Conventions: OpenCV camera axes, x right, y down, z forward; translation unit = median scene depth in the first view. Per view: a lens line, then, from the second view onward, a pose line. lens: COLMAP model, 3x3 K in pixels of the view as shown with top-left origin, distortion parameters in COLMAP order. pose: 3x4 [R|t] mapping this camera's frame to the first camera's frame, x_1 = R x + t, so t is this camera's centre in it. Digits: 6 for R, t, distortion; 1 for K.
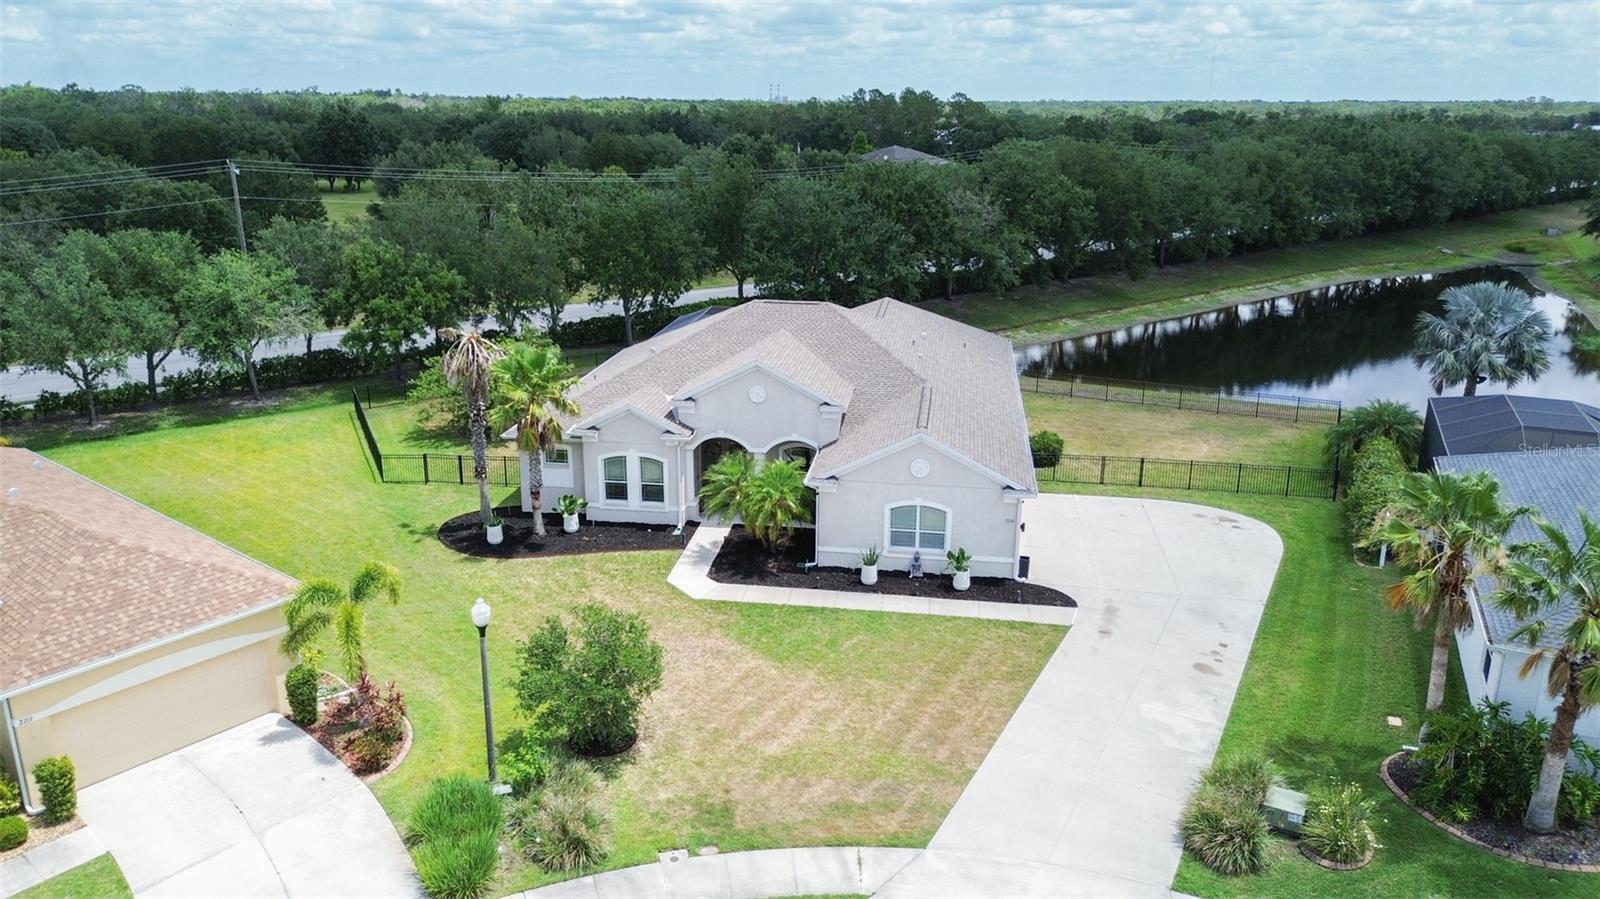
lens RADIAL K [[1137.3, 0, 799.8], [0, 1137.3, 440.0], [0, 0, 1]] dist [0.069548, -0.075823]
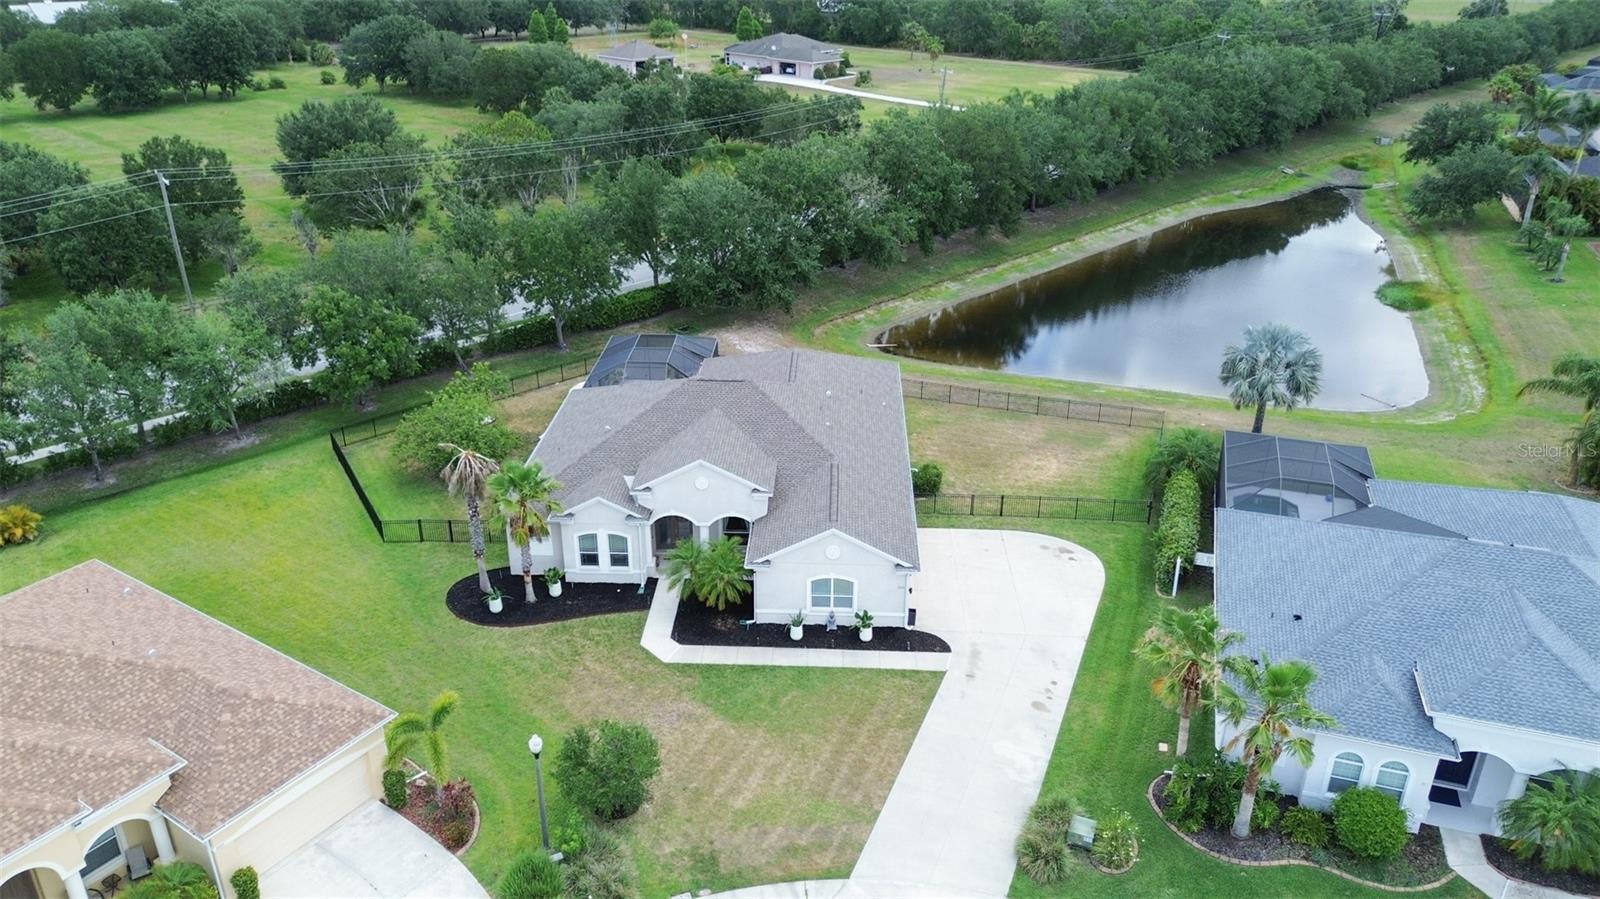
lens RADIAL K [[1137.3, 0, 799.2], [0, 1137.3, 441.3], [0, 0, 1]] dist [0.069548, -0.075823]
pose [[0.995069, -0.043023, 0.089364, -0.044026], [0.030241, 0.989724, 0.139757, -0.286273], [-0.094458, -0.136365, 0.986145, -0.269269]]
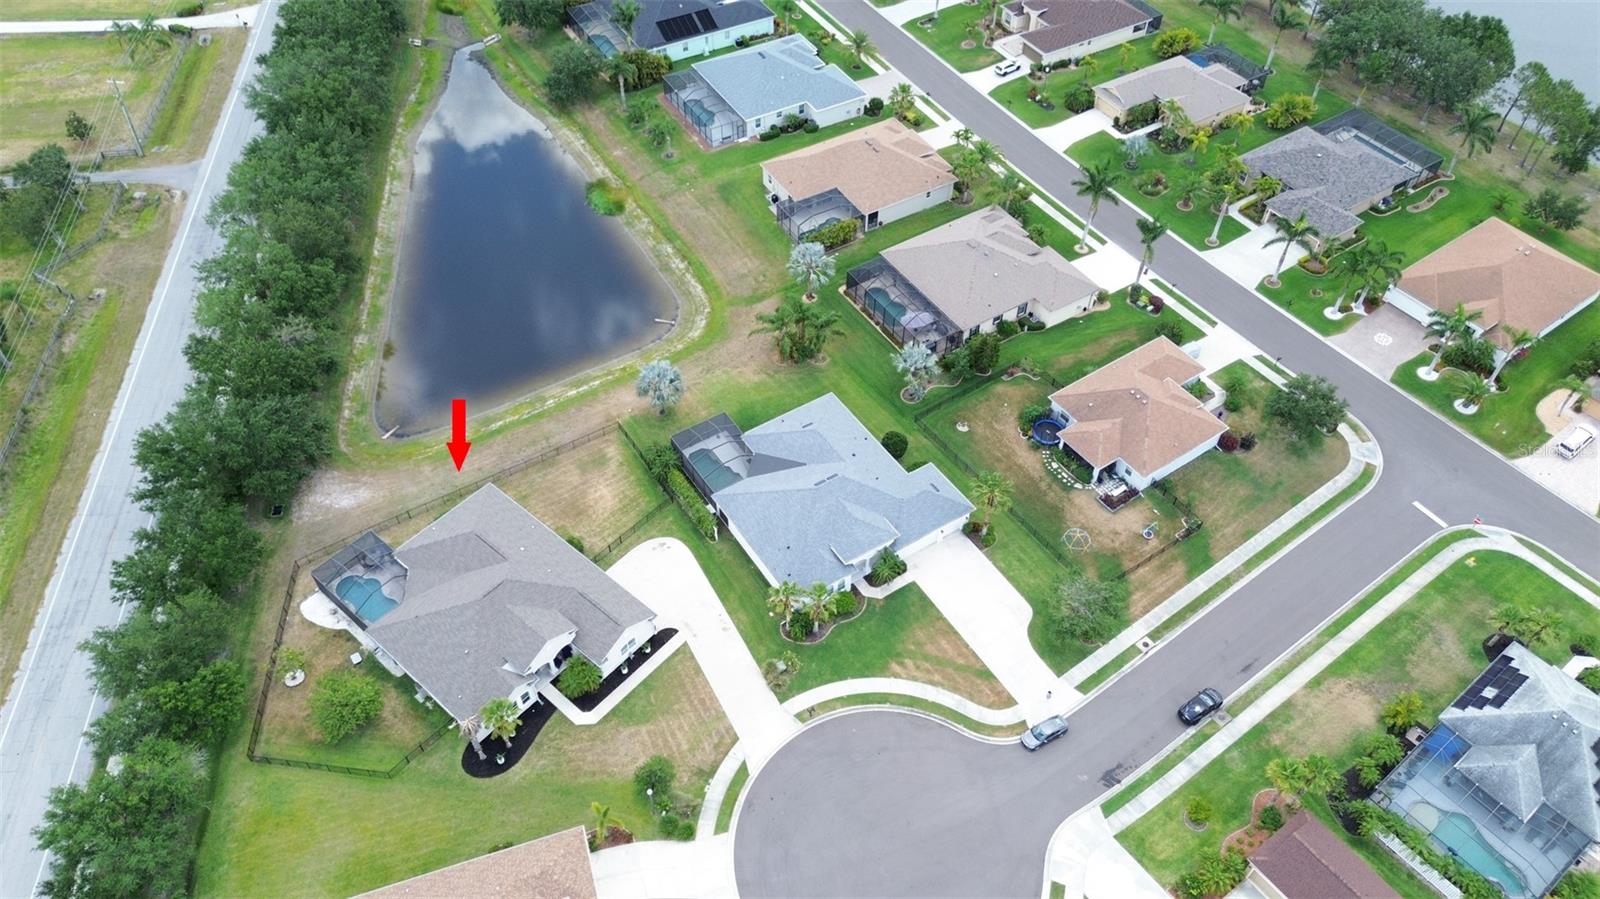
lens RADIAL K [[1137.3, 0, 812.6], [0, 1137.3, 448.0], [0, 0, 1]] dist [0.069548, -0.075823]
pose [[0.540987, -0.628171, 0.559226, -0.965915], [0.233728, 0.751030, 0.617516, -2.022469], [-0.807901, -0.203361, 0.553119, -0.898517]]
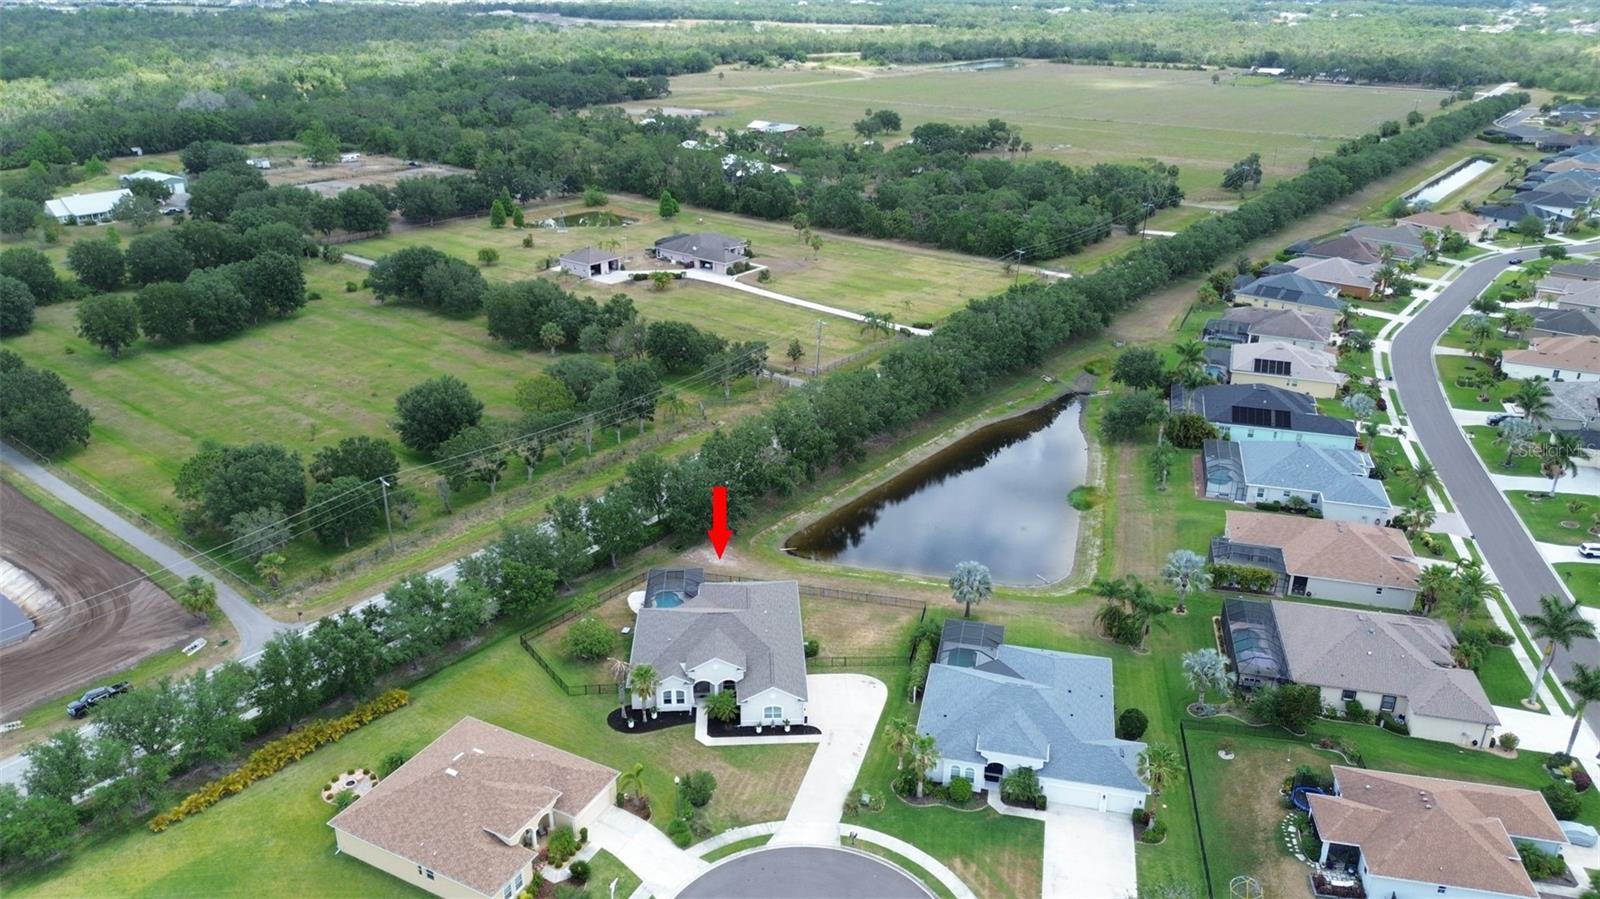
lens RADIAL K [[1137.3, 0, 800.0], [0, 1137.3, 445.0], [0, 0, 1]] dist [0.069548, -0.075823]
pose [[0.981645, -0.076450, 0.174725, -0.329762], [0.056665, 0.991684, 0.115550, -1.054975], [-0.182106, -0.103528, 0.977814, -2.111534]]
